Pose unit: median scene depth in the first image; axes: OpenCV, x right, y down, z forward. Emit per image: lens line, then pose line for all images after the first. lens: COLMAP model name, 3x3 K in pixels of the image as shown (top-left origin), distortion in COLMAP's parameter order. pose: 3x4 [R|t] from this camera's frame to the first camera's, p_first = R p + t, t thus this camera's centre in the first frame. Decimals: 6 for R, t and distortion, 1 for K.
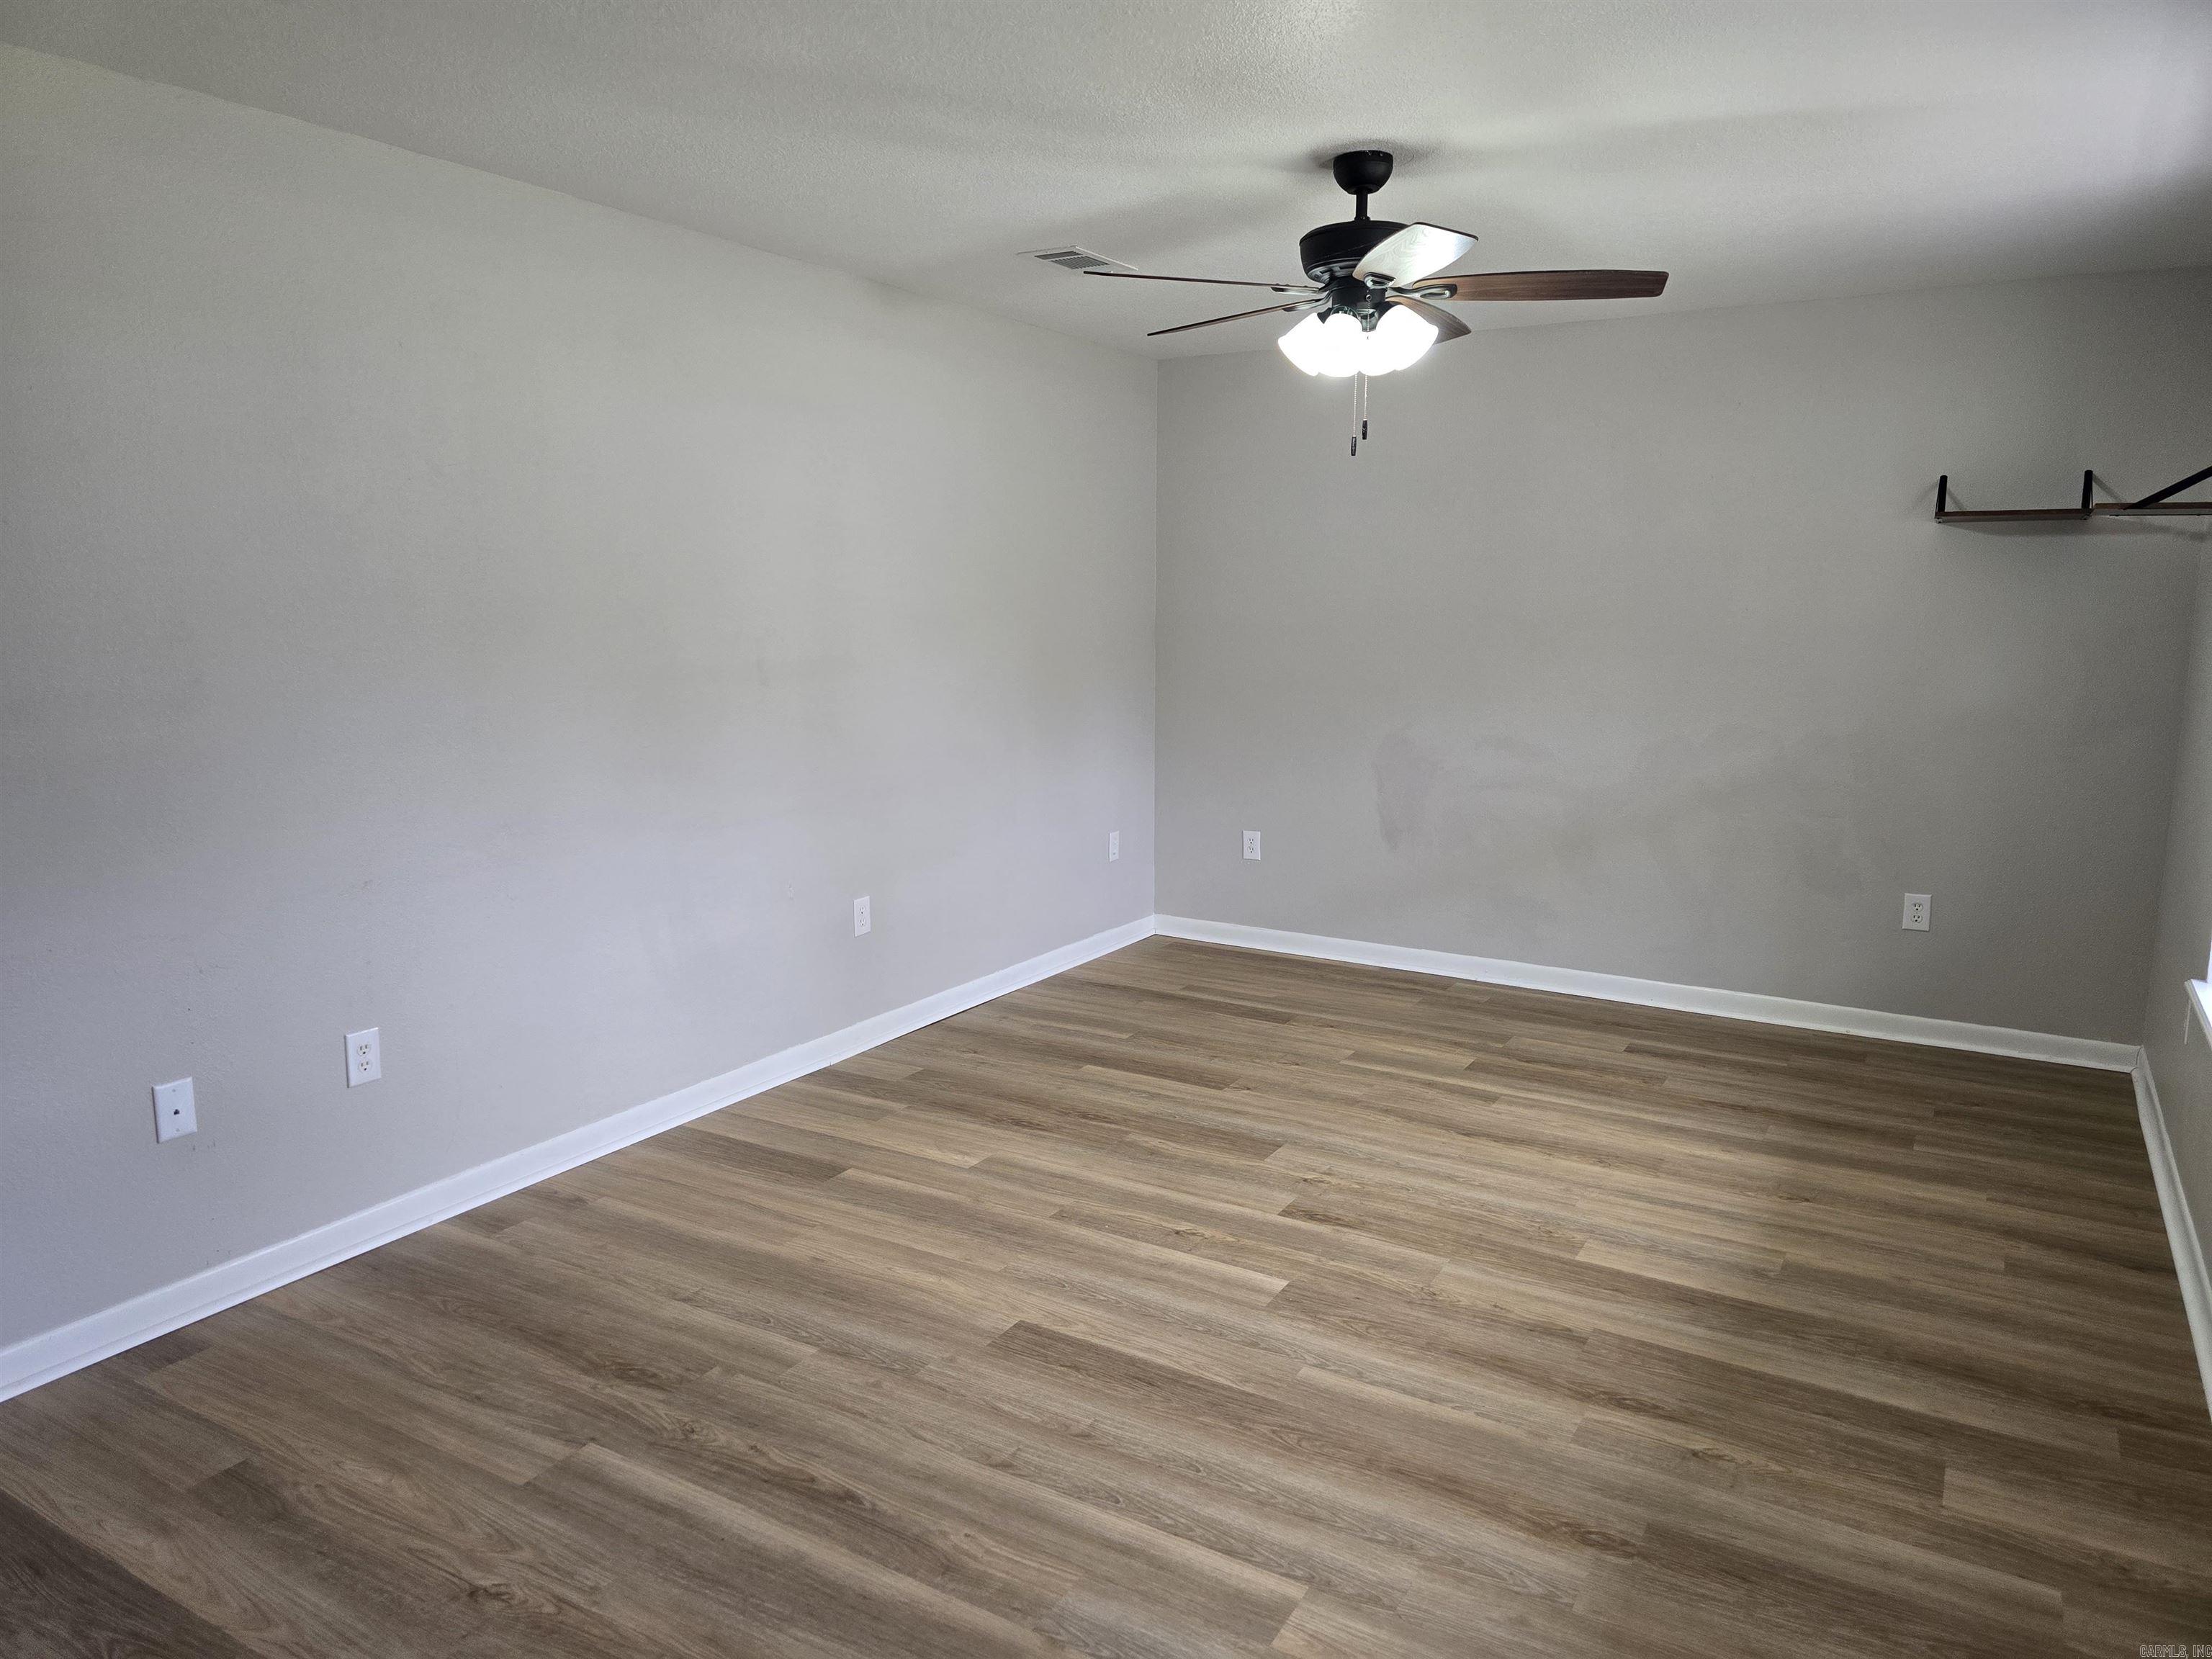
lens RADIAL K [[1495.6, 0, 1108.0], [0, 1495.6, 822.2], [0, 0, 1]] dist [0.060984, -0.055003]
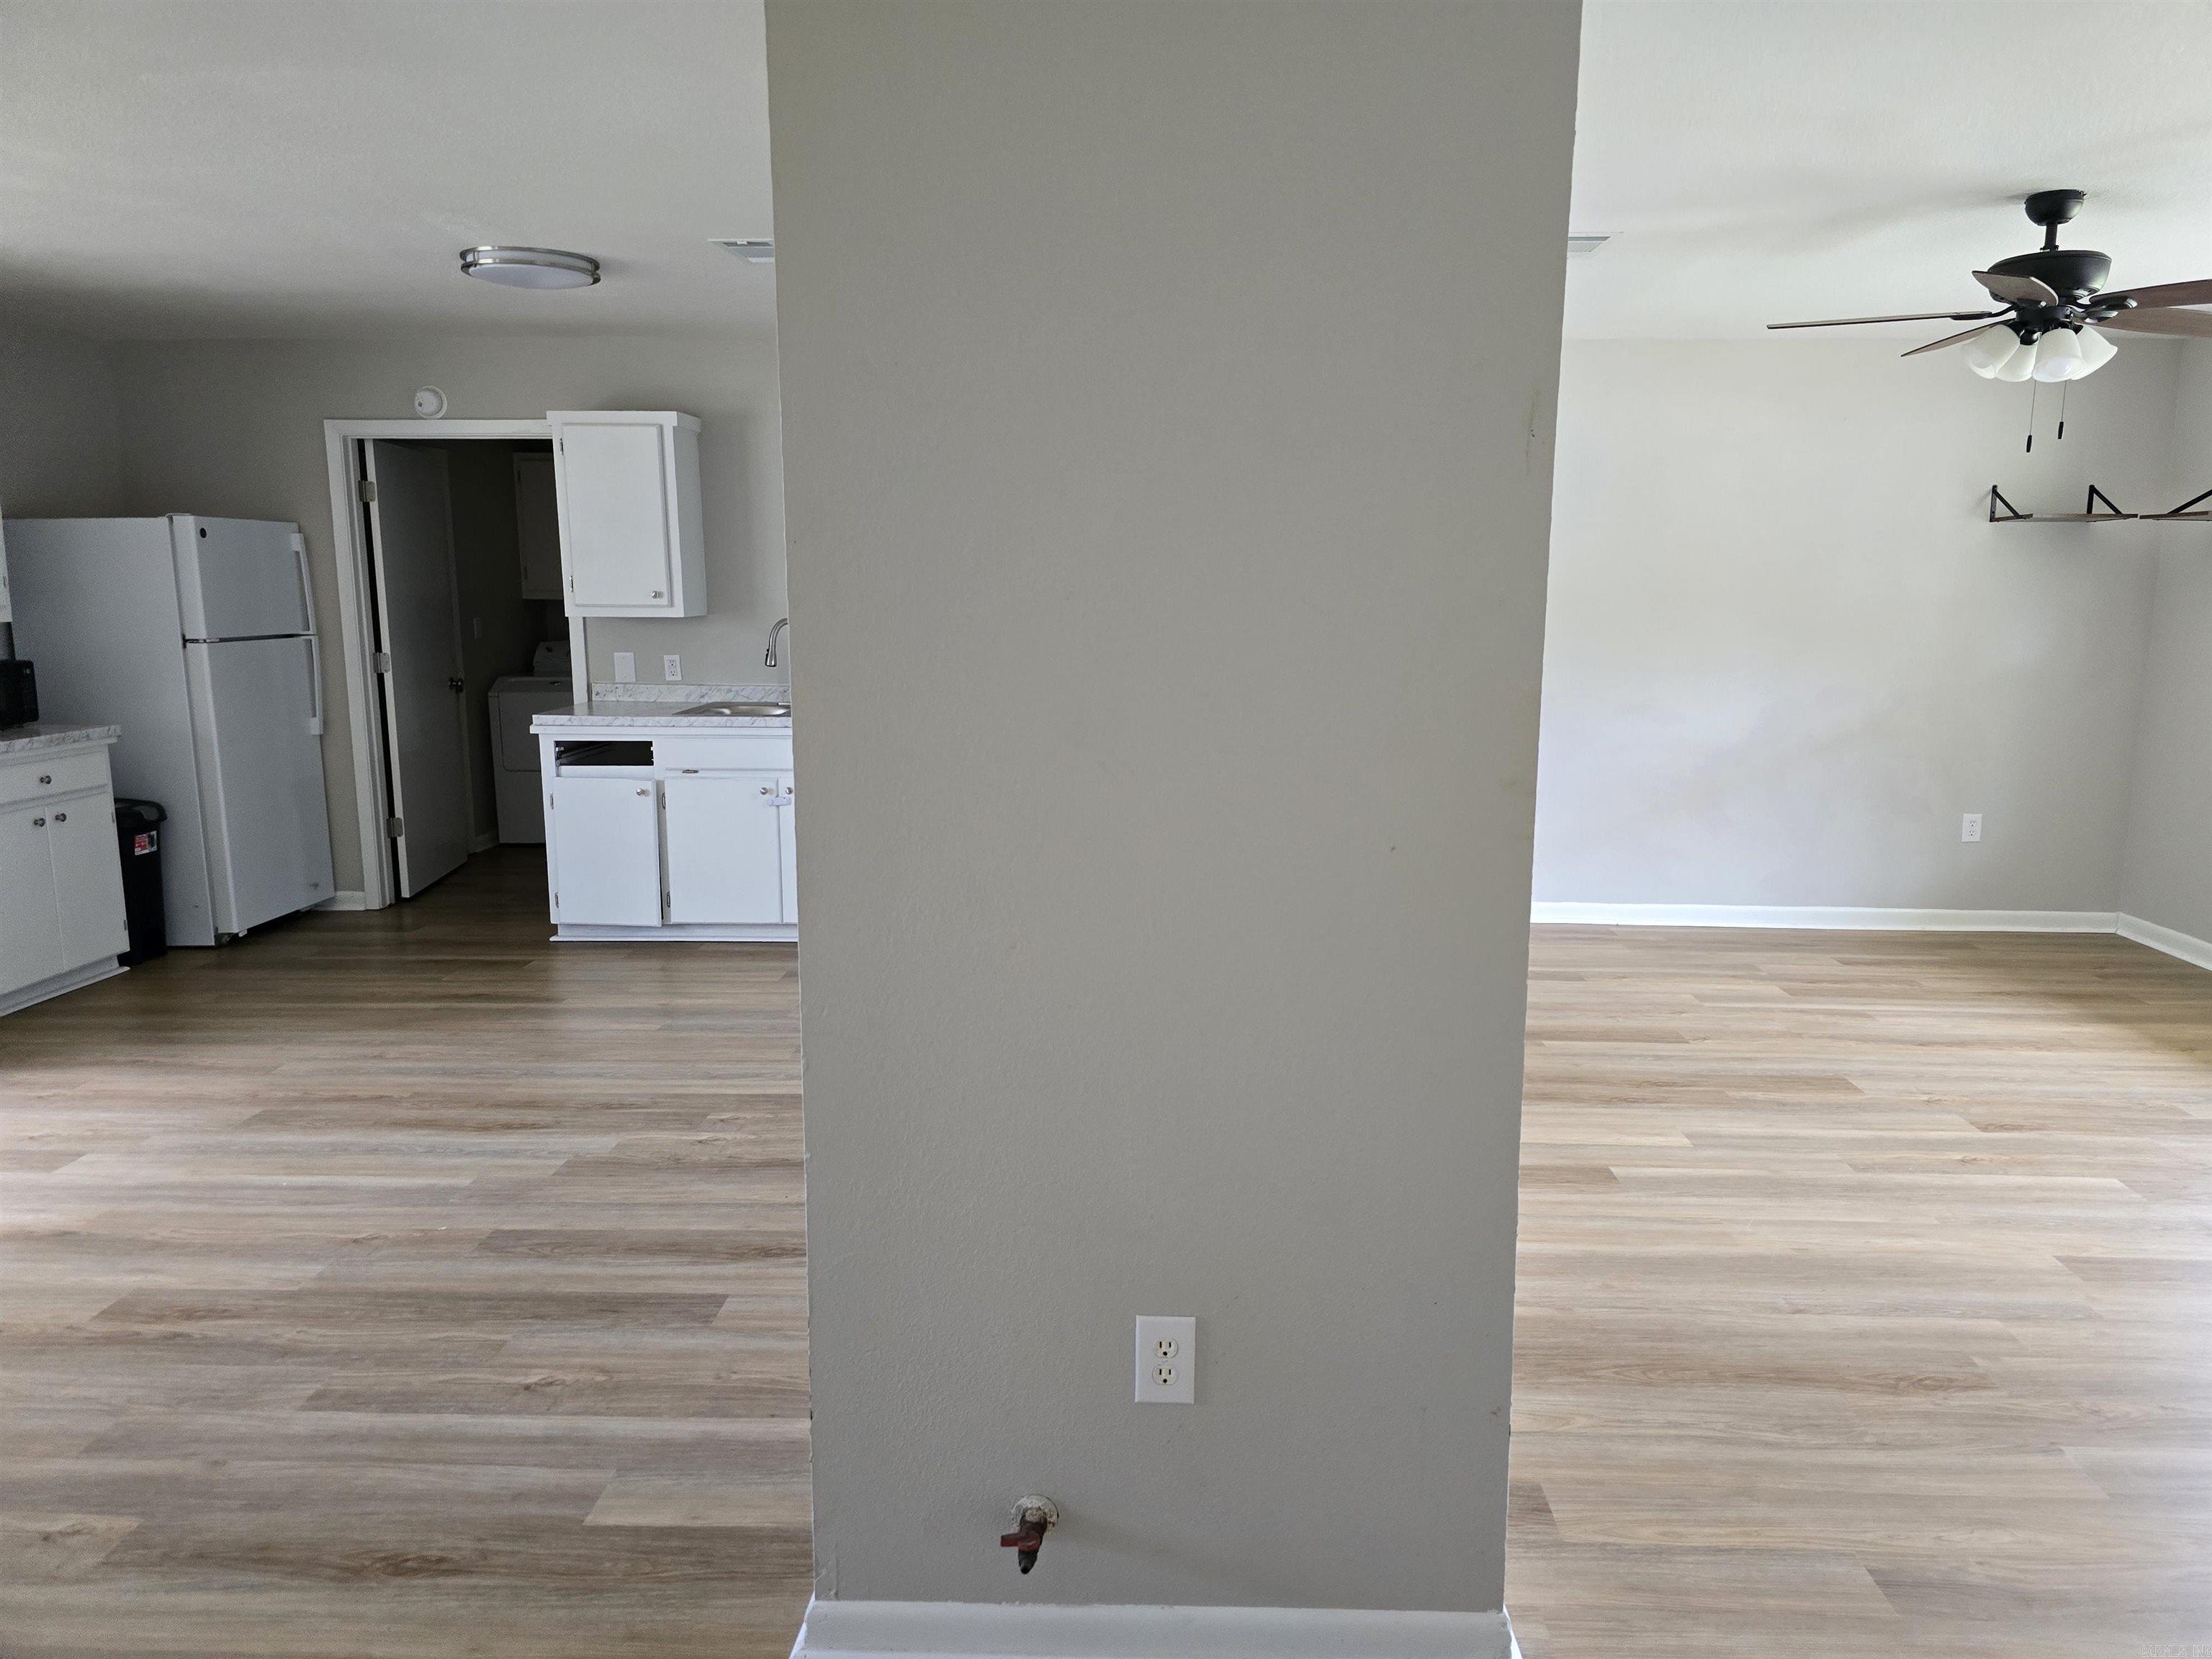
lens RADIAL K [[1495.6, 0, 1124.4], [0, 1495.6, 817.5], [0, 0, 1]] dist [0.060984, -0.055003]
pose [[0.869758, -0.074151, 0.487876, -1.027050], [0.069676, 0.997195, 0.027346, -0.049869], [-0.488535, 0.010209, 0.872484, 0.339811]]
